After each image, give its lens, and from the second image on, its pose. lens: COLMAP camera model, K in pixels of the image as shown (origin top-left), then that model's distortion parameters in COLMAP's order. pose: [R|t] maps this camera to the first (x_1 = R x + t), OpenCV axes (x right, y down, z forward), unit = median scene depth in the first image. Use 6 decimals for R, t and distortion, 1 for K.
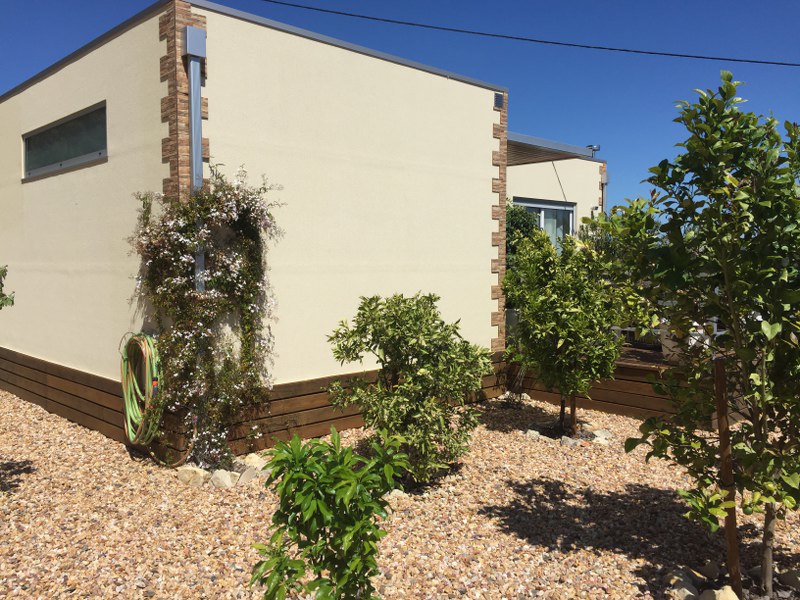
lens RADIAL K [[685.9, 0, 400.5], [0, 685.9, 295.1], [0, 0, 1]] dist [0.067500, -0.057590]
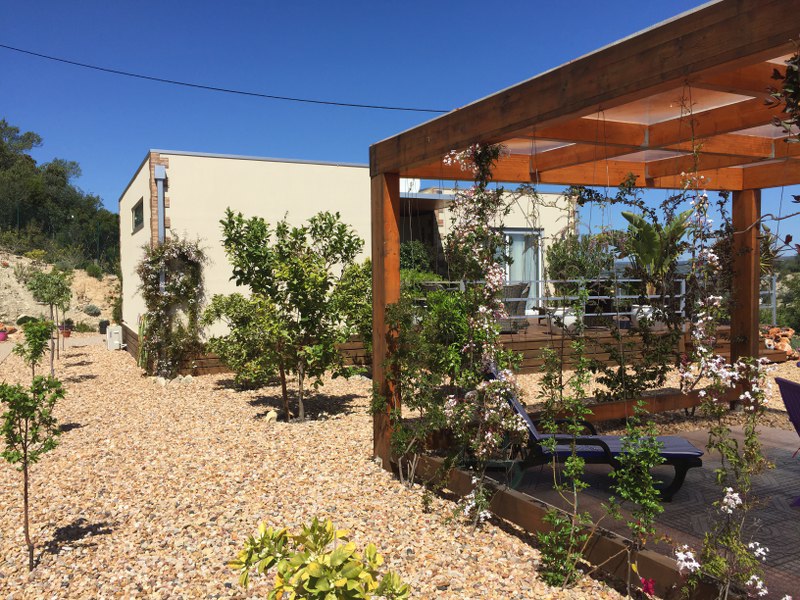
lens RADIAL K [[685.9, 0, 399.8], [0, 685.9, 302.2], [0, 0, 1]] dist [0.067500, -0.057590]
pose [[0.949614, 0.012794, -0.313160, 0.979062], [-0.013437, 0.999910, 0.000105, 0.013514], [0.313133, 0.004109, 0.949700, -0.694949]]
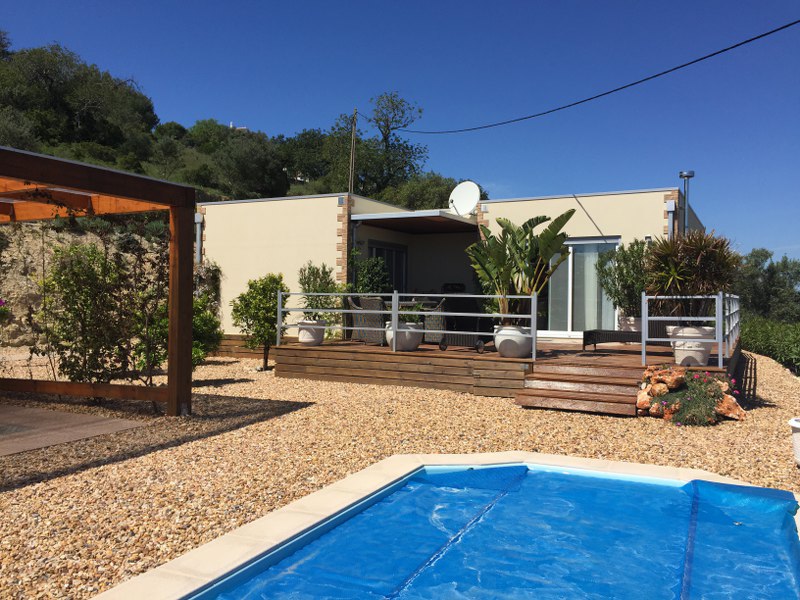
lens RADIAL K [[685.9, 0, 400.4], [0, 685.9, 299.3], [0, 0, 1]] dist [0.067500, -0.057590]
pose [[0.335146, -0.002497, -0.942163, 2.804673], [-0.057047, 0.998108, -0.022938, 0.022780], [0.940438, 0.061435, 0.334369, 0.790858]]
